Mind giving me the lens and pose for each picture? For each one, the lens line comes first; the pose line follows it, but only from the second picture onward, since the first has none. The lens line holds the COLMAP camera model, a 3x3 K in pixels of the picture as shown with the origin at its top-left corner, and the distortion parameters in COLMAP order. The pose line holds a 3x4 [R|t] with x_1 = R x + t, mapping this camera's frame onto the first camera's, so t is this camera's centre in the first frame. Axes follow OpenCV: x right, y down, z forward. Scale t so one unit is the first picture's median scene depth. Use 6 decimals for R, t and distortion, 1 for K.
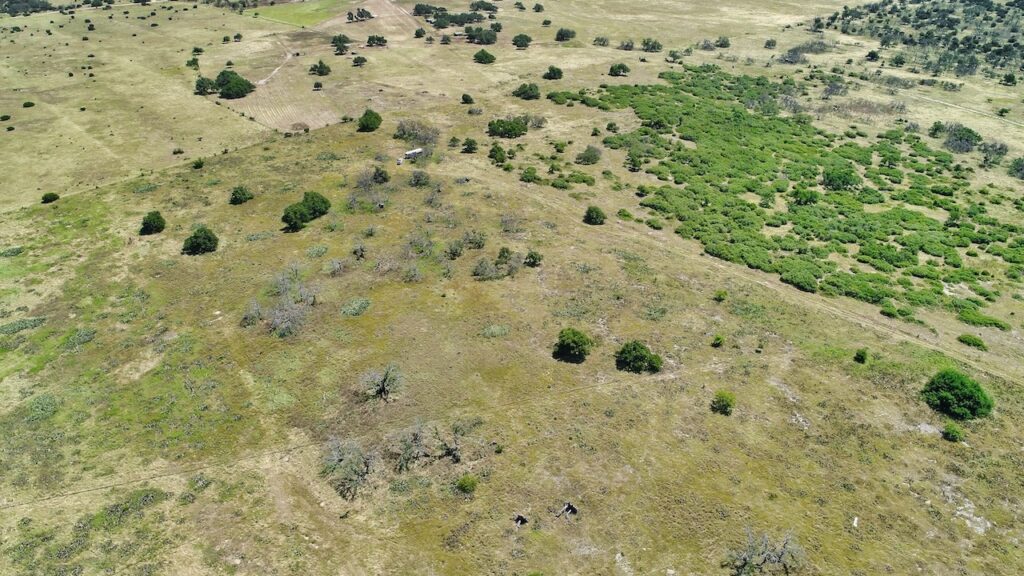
lens RADIAL K [[686.0, 0, 513.5], [0, 686.0, 294.1], [0, 0, 1]] dist [-0.001606, 0.000908]
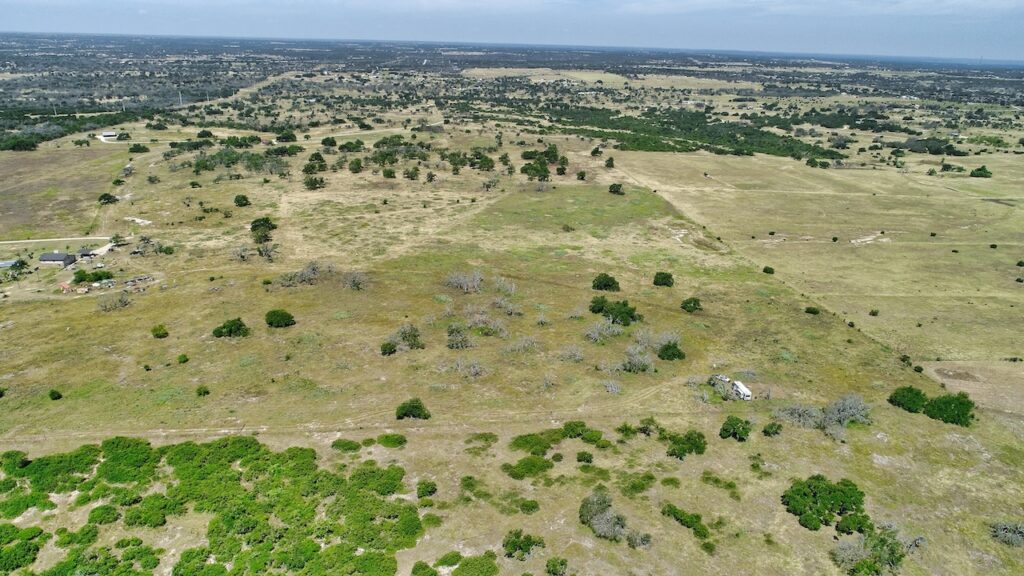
lens RADIAL K [[686.0, 0, 513.5], [0, 686.0, 294.1], [0, 0, 1]] dist [-0.001606, 0.000908]
pose [[-0.608148, 0.263701, -0.748744, 0.552778], [-0.429371, 0.684058, 0.589665, -0.662017], [0.667680, 0.680093, -0.302783, 1.129933]]
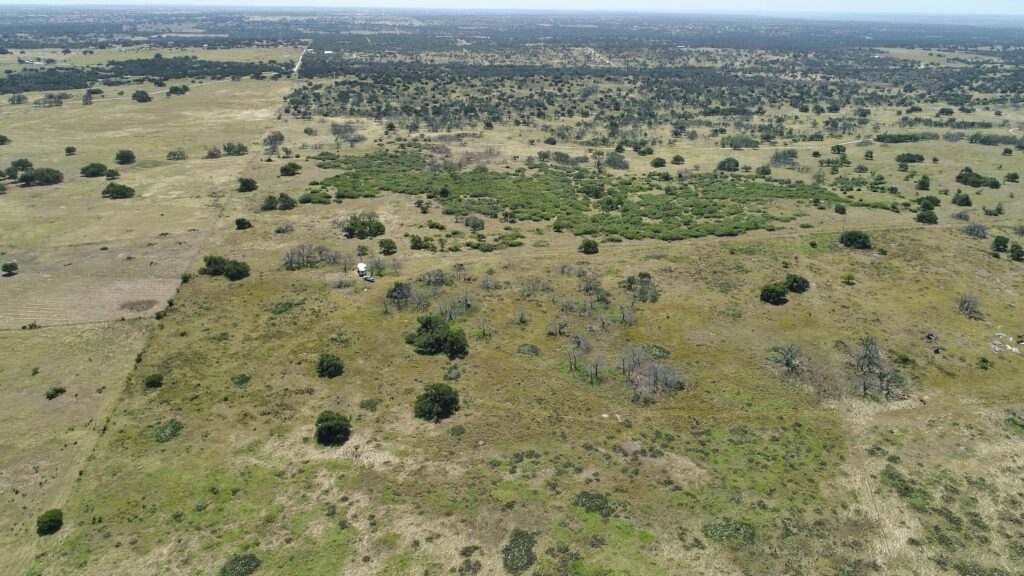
lens RADIAL K [[686.0, 0, 513.5], [0, 686.0, 294.1], [0, 0, 1]] dist [-0.001606, 0.000908]
pose [[0.510211, -0.333026, 0.792956, -0.889281], [0.432794, 0.896162, 0.097898, -0.202529], [-0.743219, 0.293238, 0.601363, 0.352540]]
